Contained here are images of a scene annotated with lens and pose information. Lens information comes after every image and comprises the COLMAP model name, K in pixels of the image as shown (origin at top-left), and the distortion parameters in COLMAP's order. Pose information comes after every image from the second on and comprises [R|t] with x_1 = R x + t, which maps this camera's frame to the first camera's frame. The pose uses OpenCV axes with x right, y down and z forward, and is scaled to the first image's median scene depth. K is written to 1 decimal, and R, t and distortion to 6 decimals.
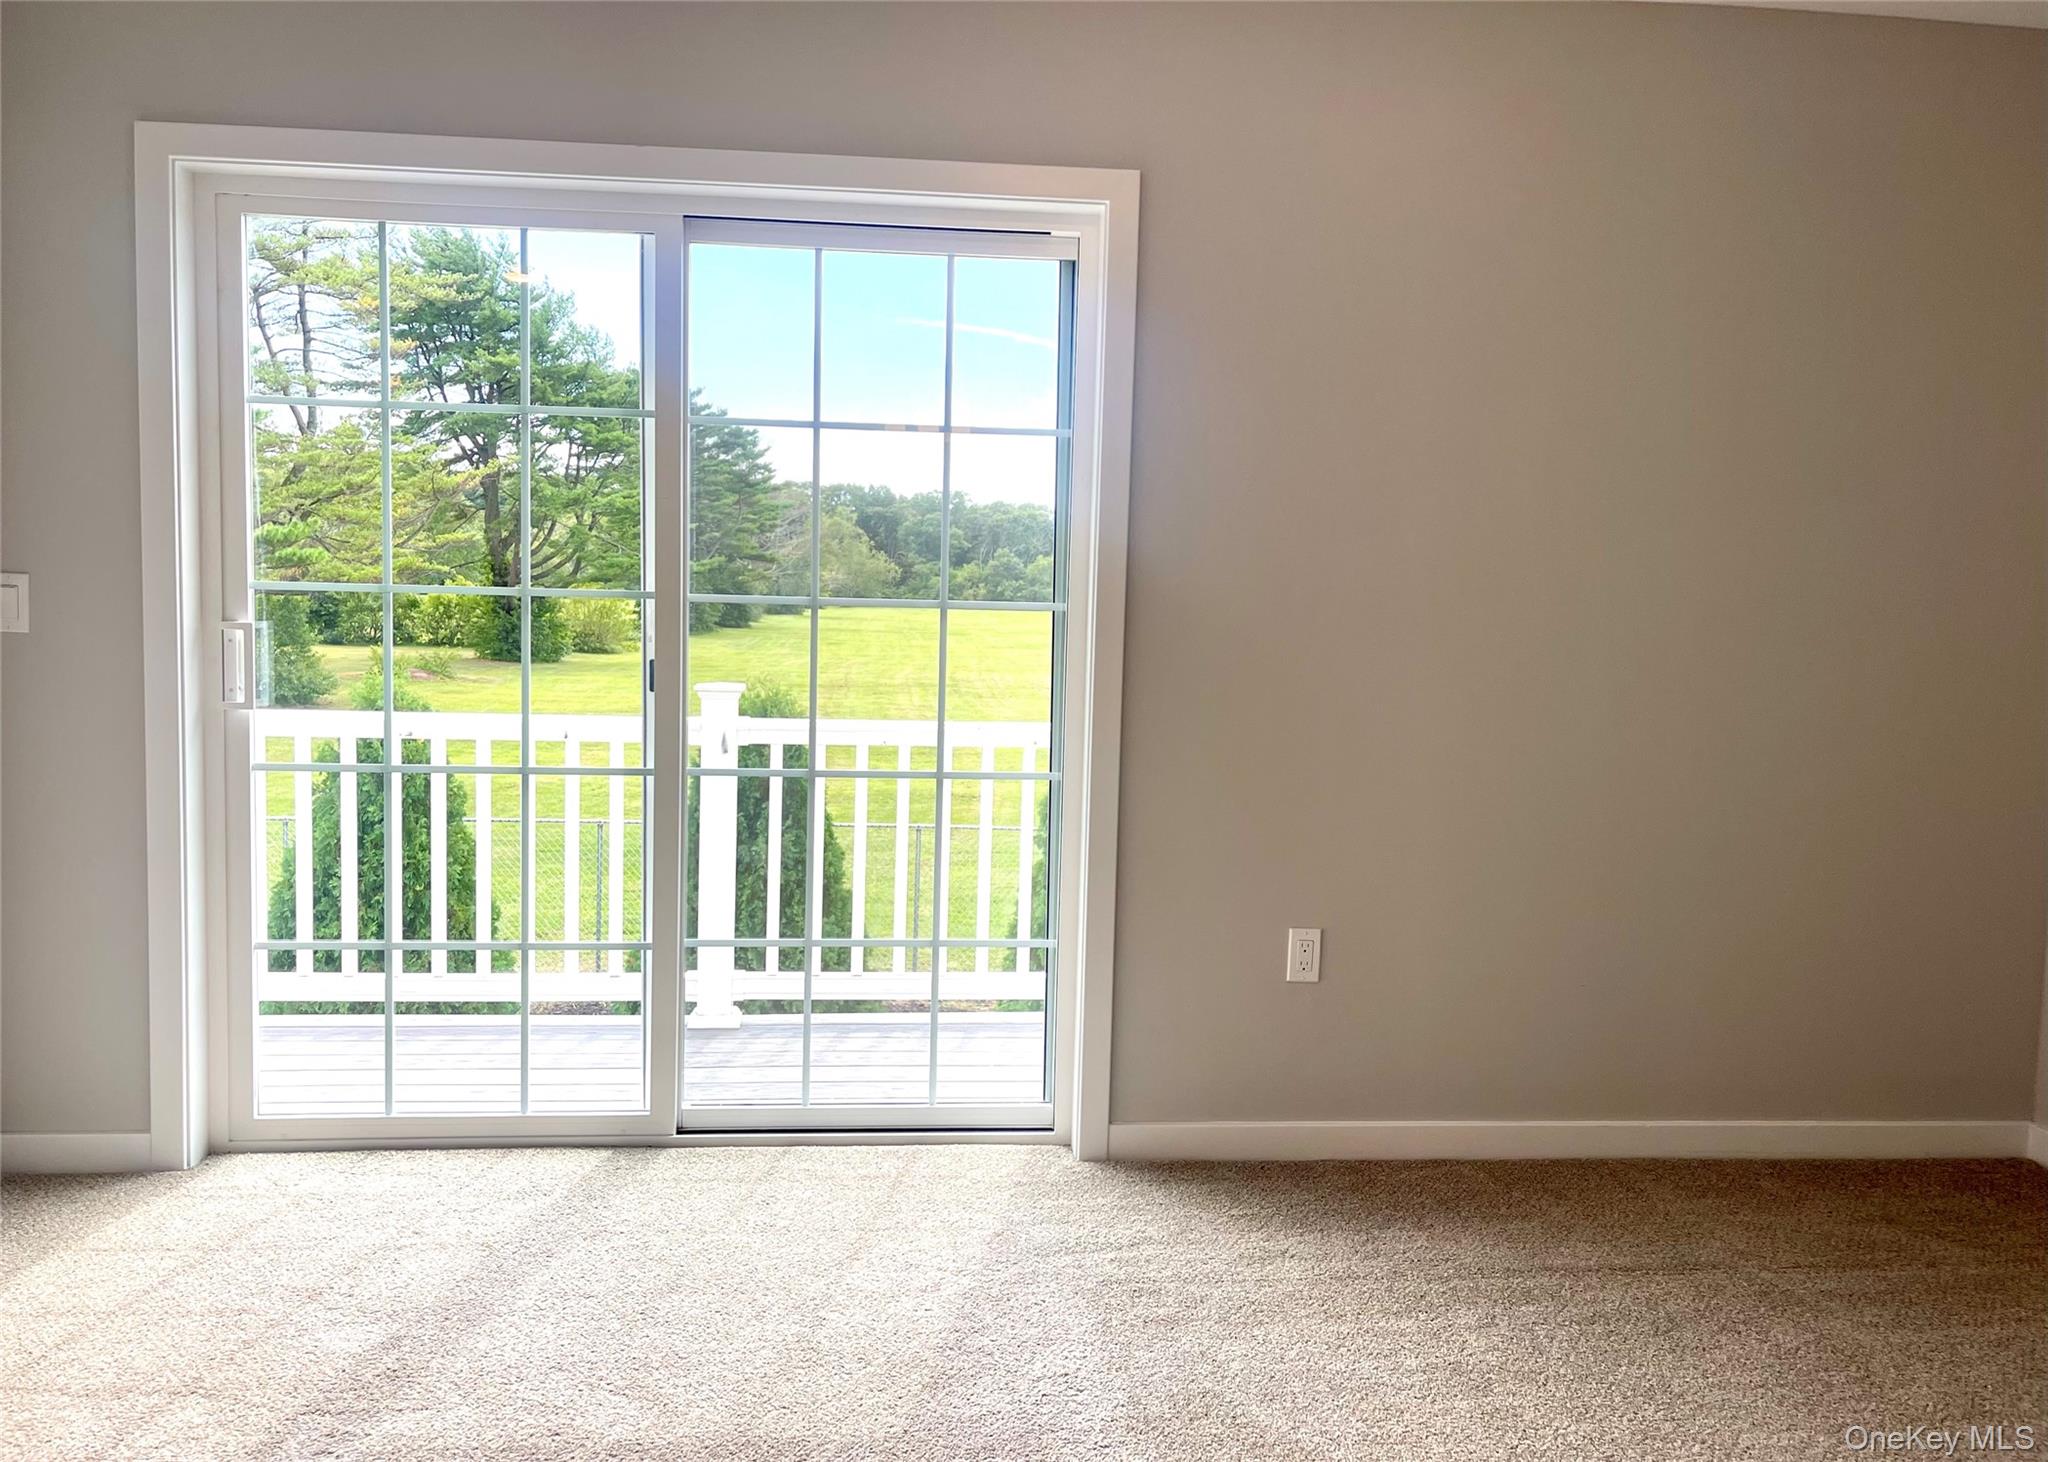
lens RADIAL K [[1551.6, 0, 1022.1], [0, 1551.6, 692.3], [0, 0, 1]] dist [0.053151, -0.062572]
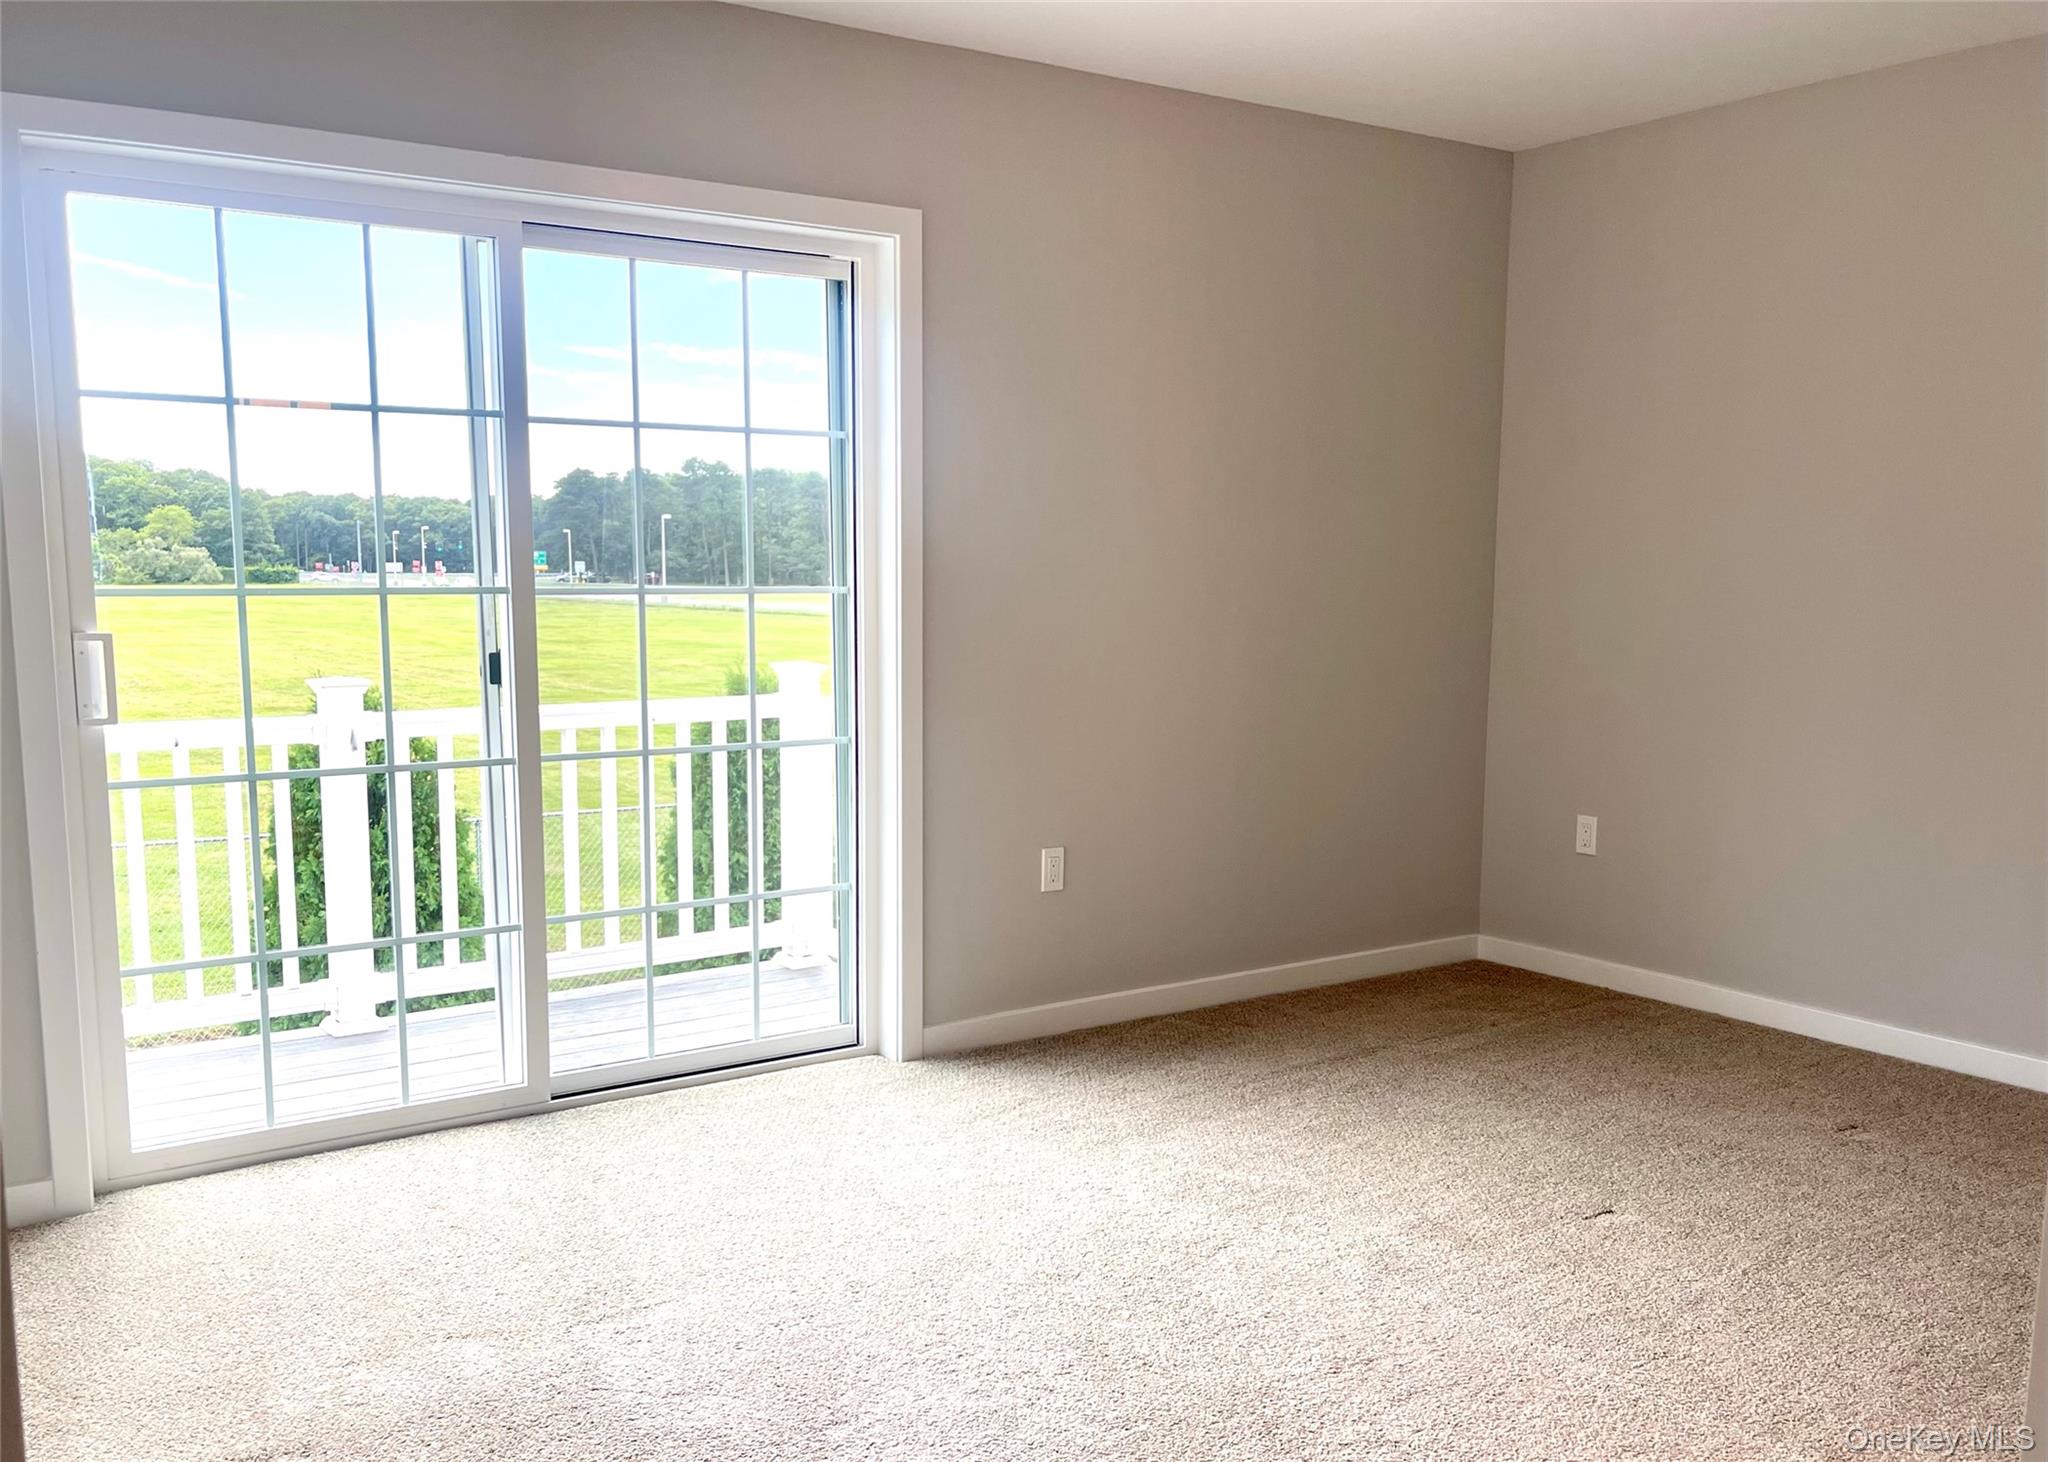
lens RADIAL K [[1563.5, 0, 1015.4], [0, 1563.5, 740.1], [0, 0, 1]] dist [0.058030, -0.070038]
pose [[0.892267, -0.072798, 0.445601, -0.400797], [0.050752, 0.996833, 0.061229, -0.009672], [-0.448647, -0.032018, 0.893135, -0.086209]]
